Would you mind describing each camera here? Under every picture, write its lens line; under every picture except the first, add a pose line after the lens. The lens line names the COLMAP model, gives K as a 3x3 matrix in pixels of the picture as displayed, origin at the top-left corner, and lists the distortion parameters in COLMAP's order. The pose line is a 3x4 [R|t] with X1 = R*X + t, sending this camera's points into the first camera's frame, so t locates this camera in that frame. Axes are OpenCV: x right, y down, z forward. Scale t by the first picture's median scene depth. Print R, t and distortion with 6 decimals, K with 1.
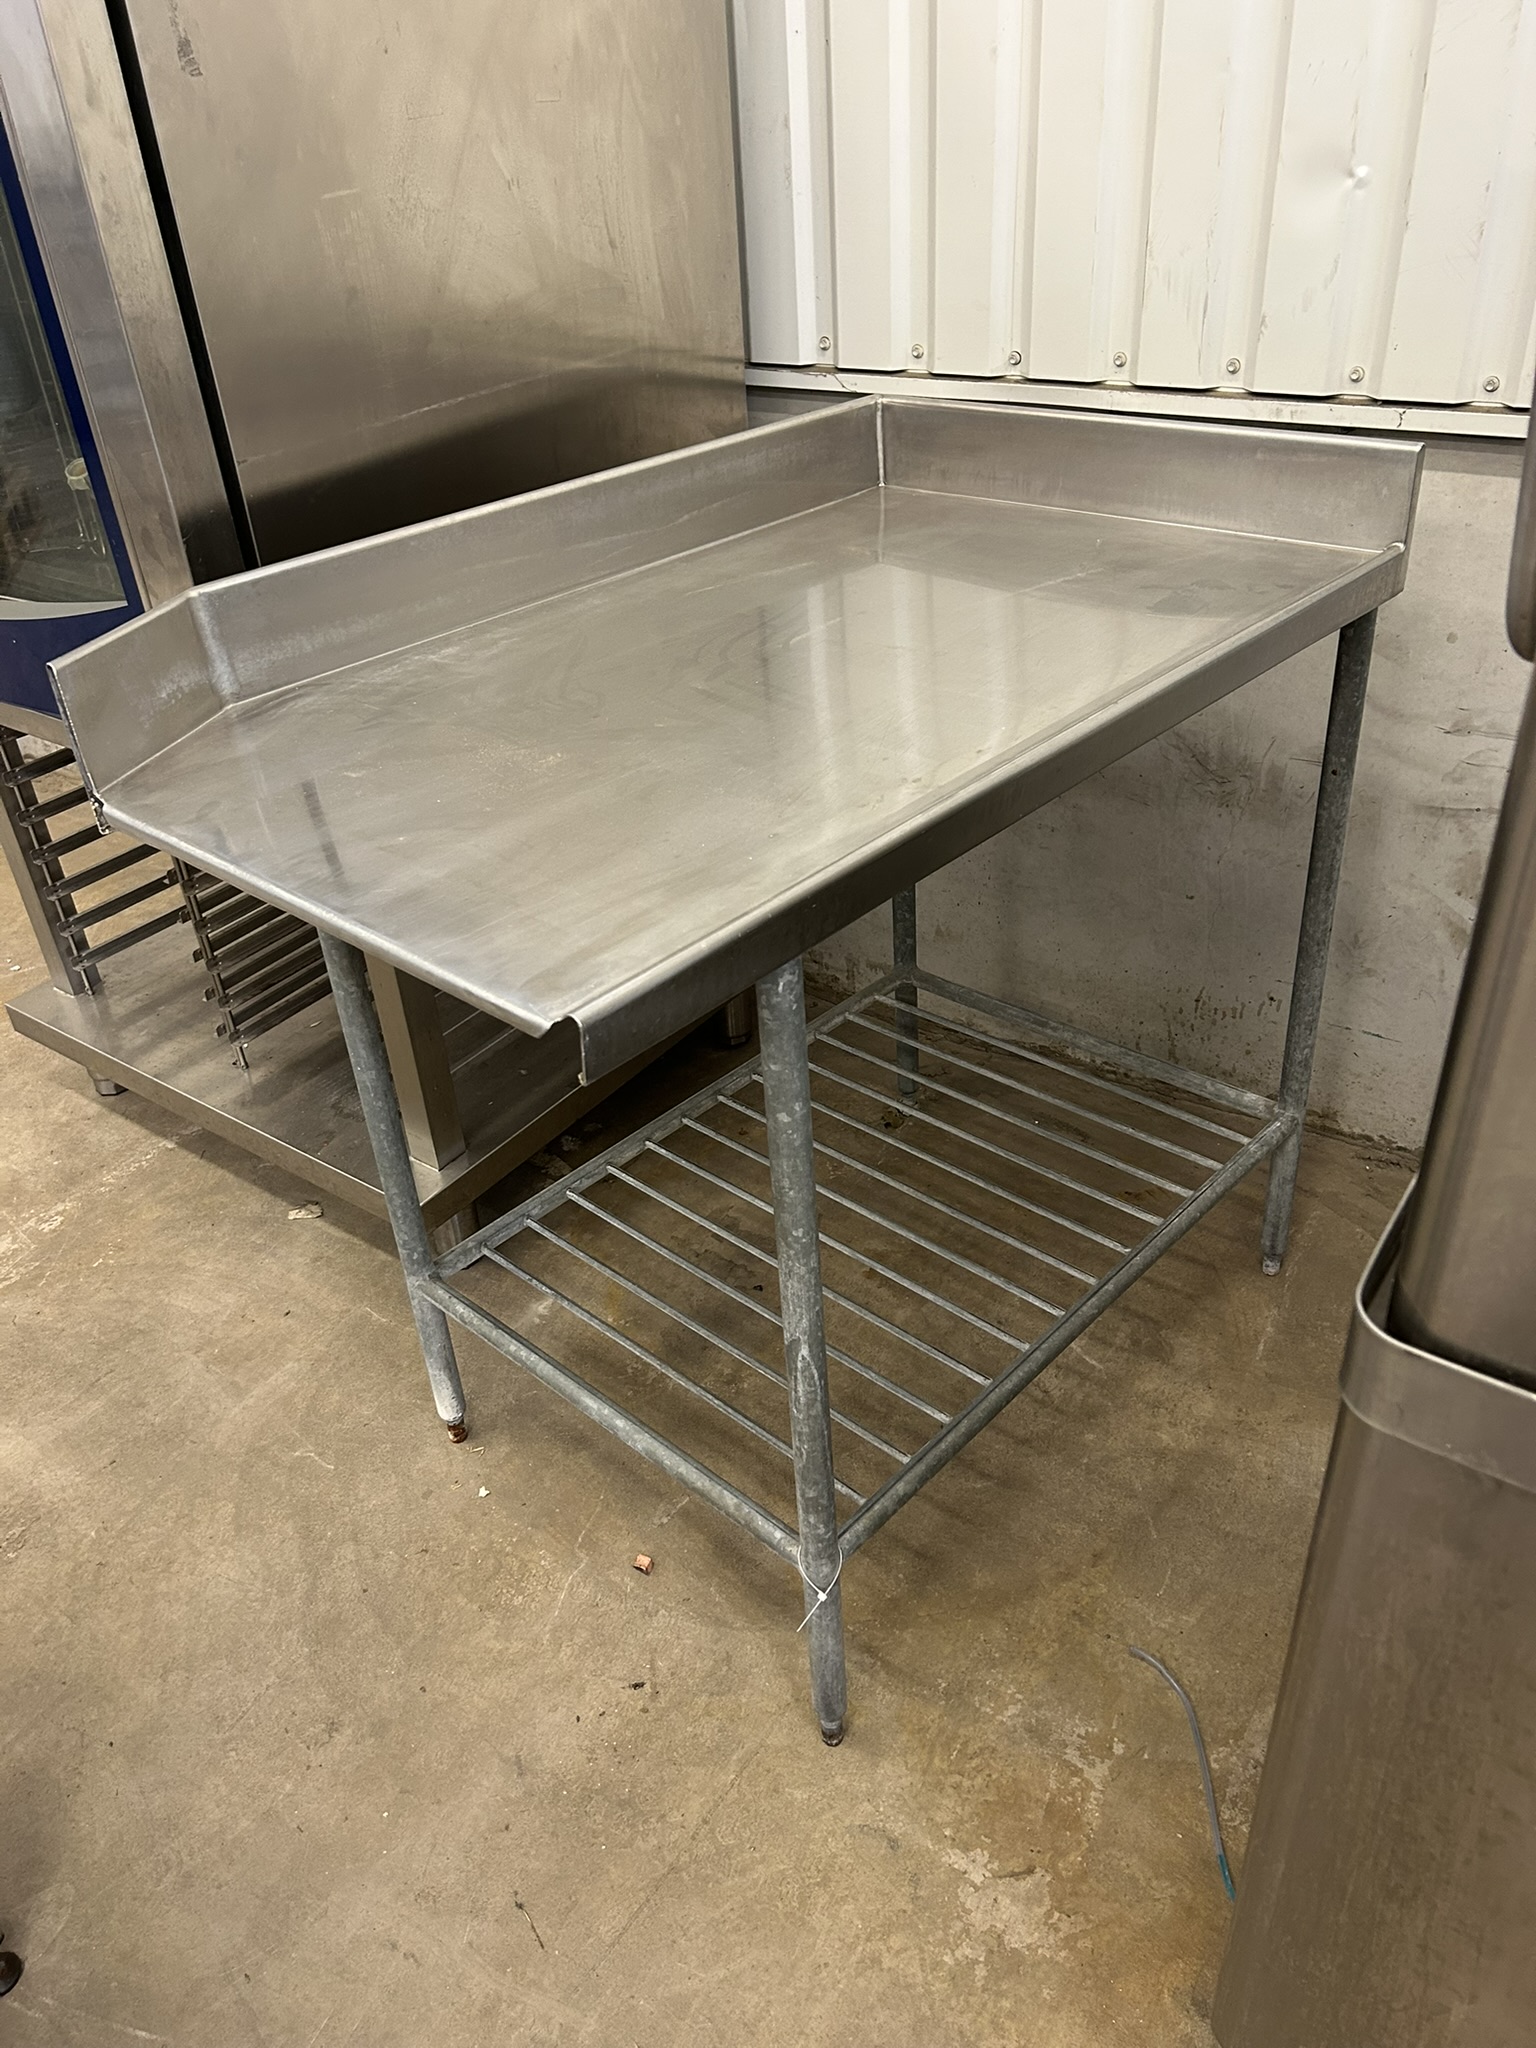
lens RADIAL K [[1545.7, 0, 778.0], [0, 1545.7, 1041.5], [0, 0, 1]] dist [0.028820, -0.034958]
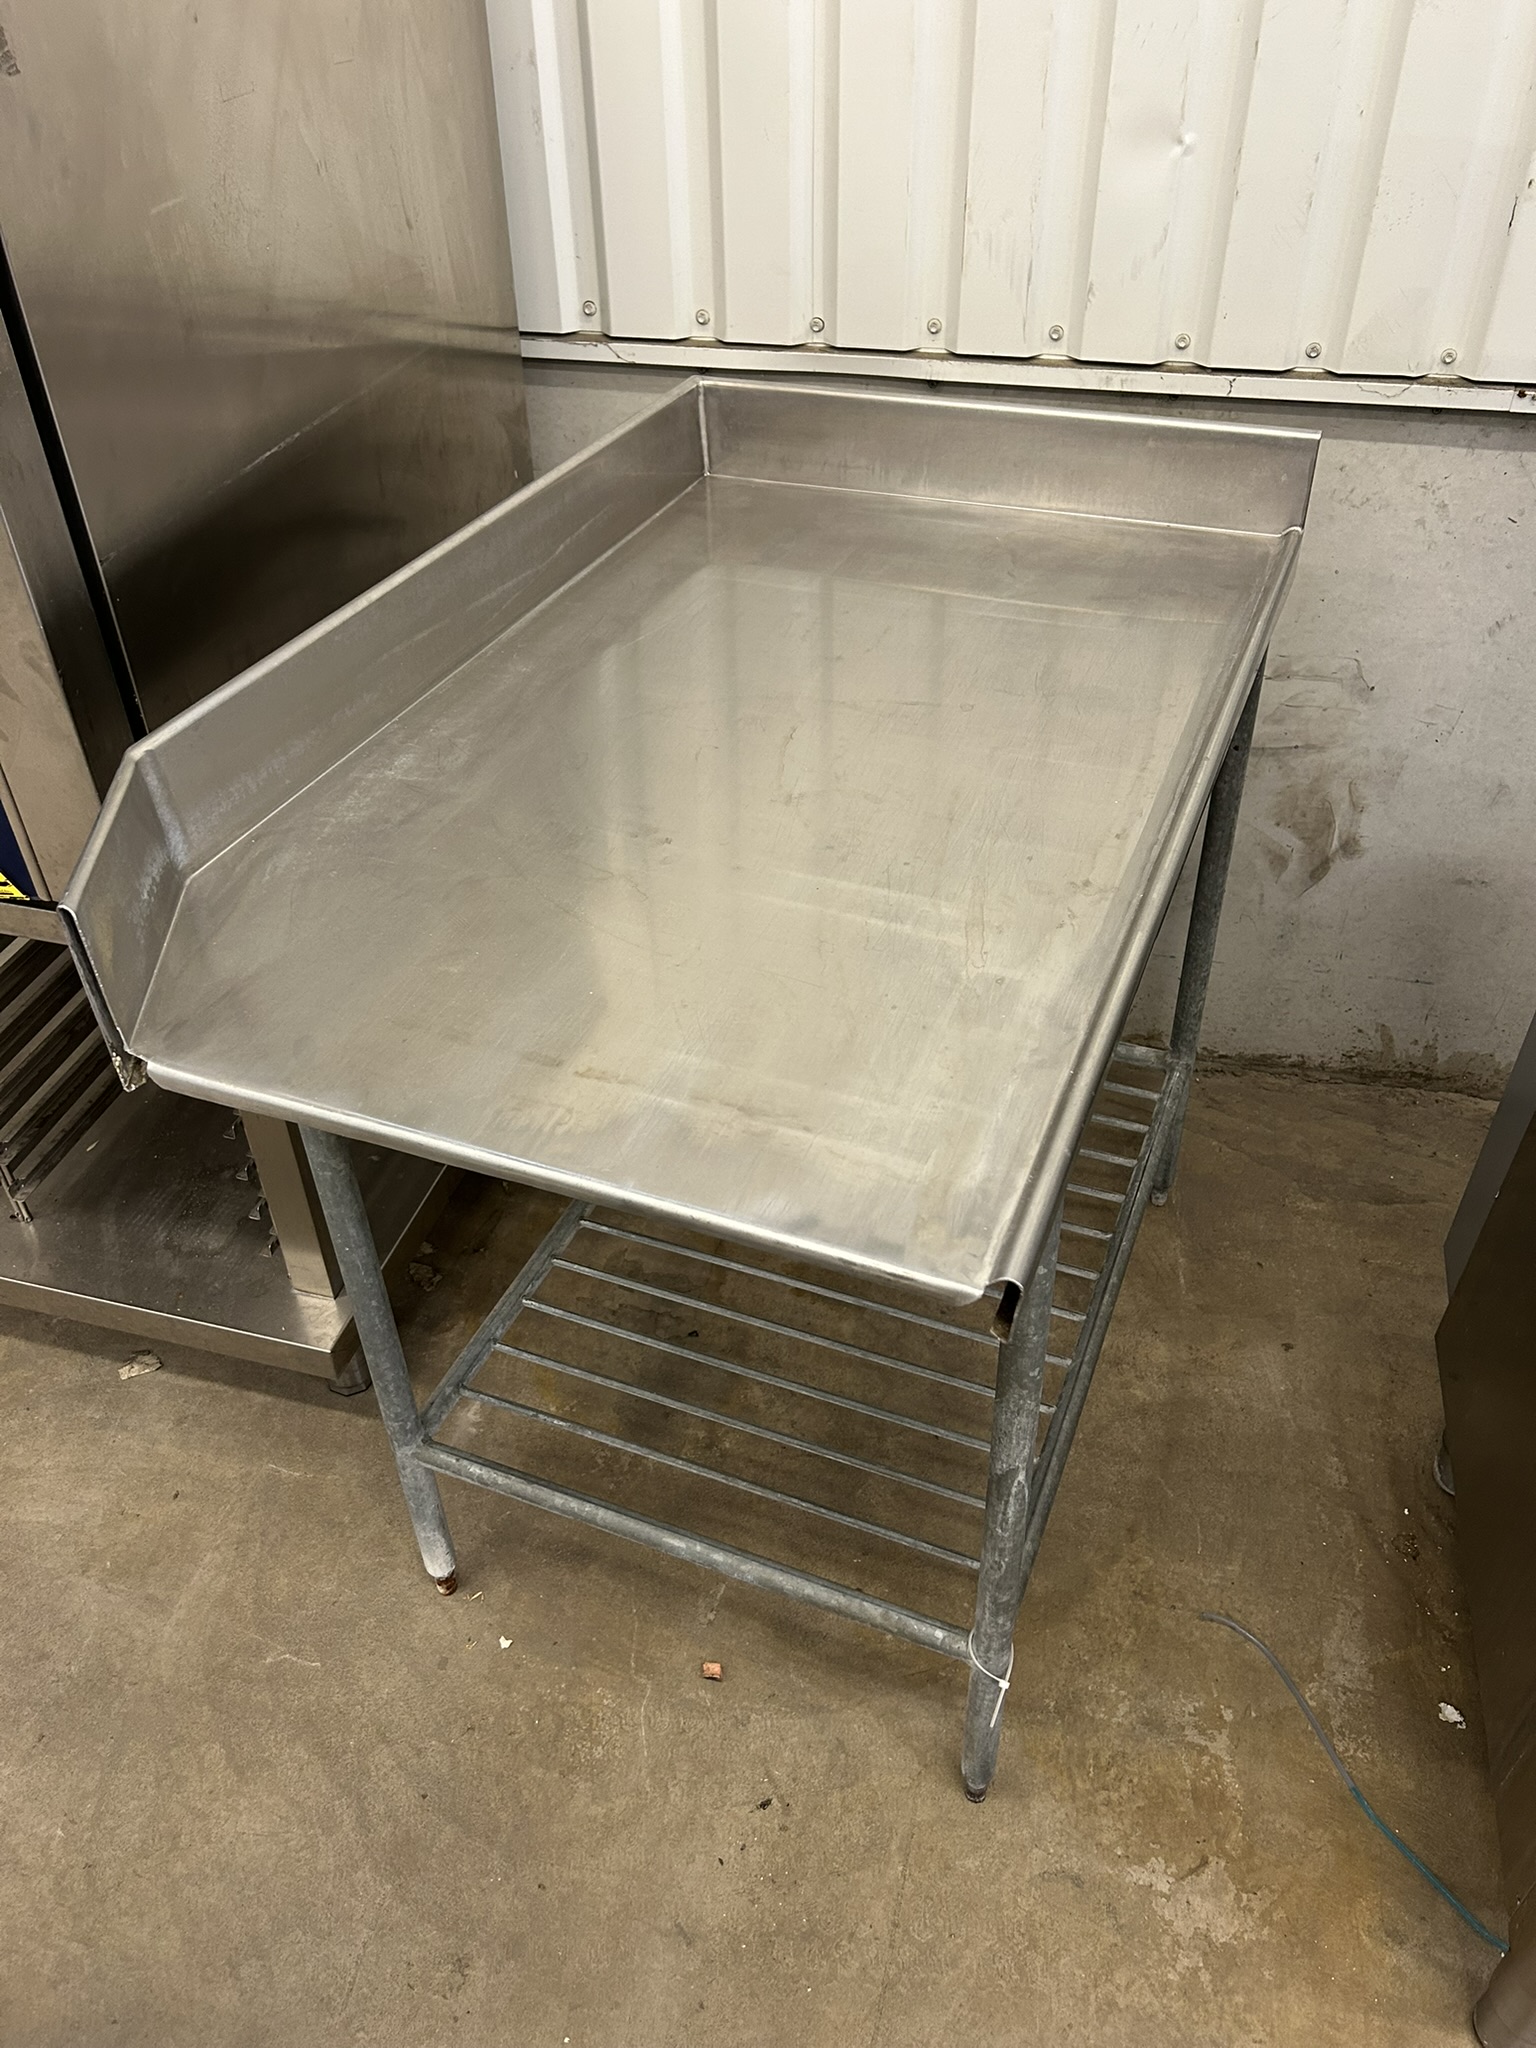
lens RADIAL K [[1545.7, 0, 819.5], [0, 1545.7, 1047.0], [0, 0, 1]] dist [0.028820, -0.034958]
pose [[0.934139, -0.185891, 0.304679, -0.252647], [0.158659, 0.980954, 0.112054, -0.139117], [-0.319706, -0.056334, 0.945841, 0.104943]]
